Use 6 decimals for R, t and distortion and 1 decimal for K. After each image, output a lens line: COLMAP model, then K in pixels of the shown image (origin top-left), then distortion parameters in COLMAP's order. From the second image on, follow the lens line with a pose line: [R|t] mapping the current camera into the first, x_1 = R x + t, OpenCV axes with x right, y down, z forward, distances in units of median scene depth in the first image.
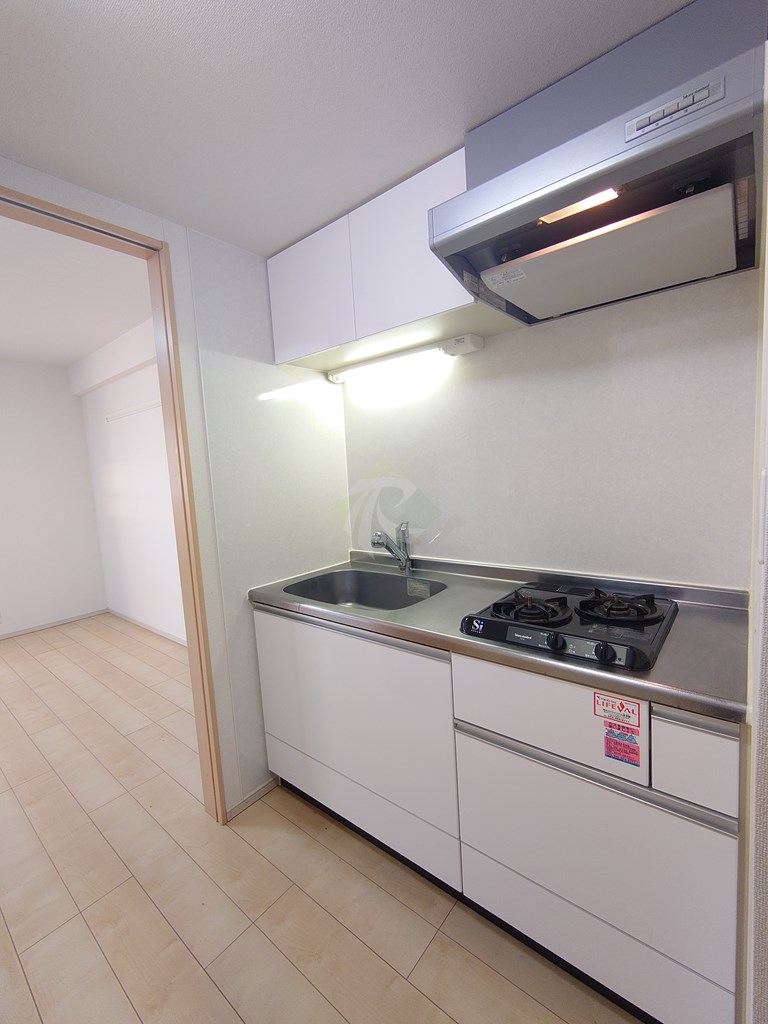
lens RADIAL K [[441.5, 0, 383.8], [0, 441.5, 511.0], [0, 0, 1]] dist [0.000858, -0.000126]
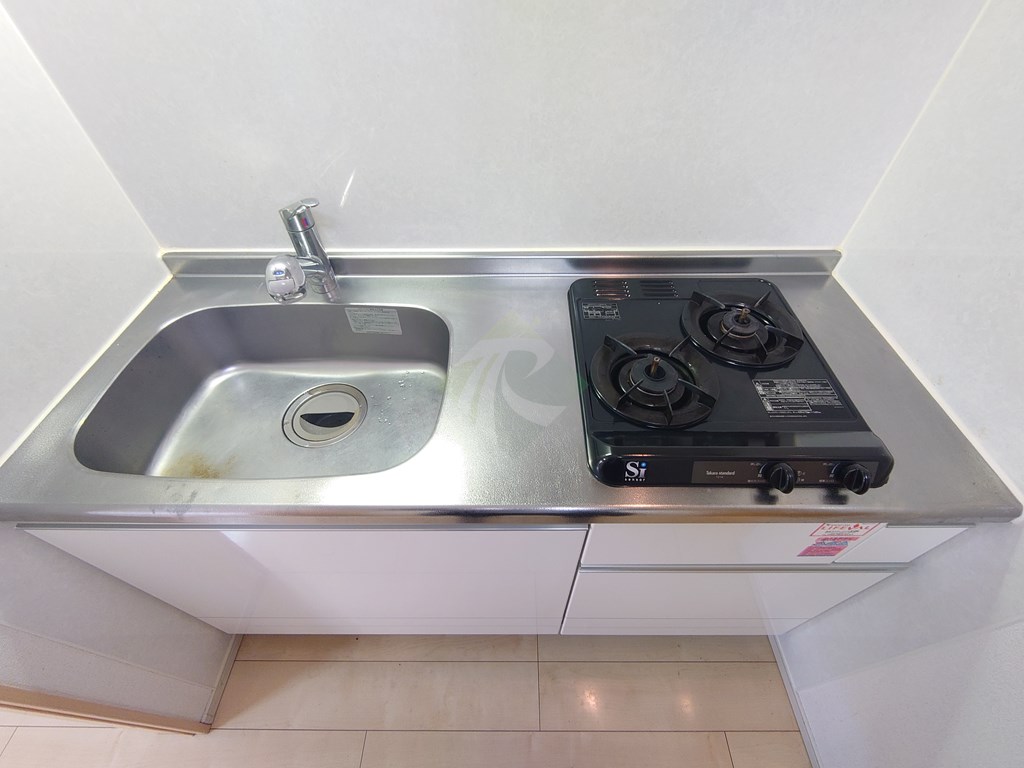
lens RADIAL K [[441.5, 0, 513.1], [0, 441.5, 382.6], [0, 0, 1]] dist [0.000858, -0.000126]
pose [[0.776037, -0.431335, 0.460127, -0.104192], [0.027672, 0.752149, 0.658412, -0.175369], [-0.630080, -0.498219, 0.595631, 0.748482]]
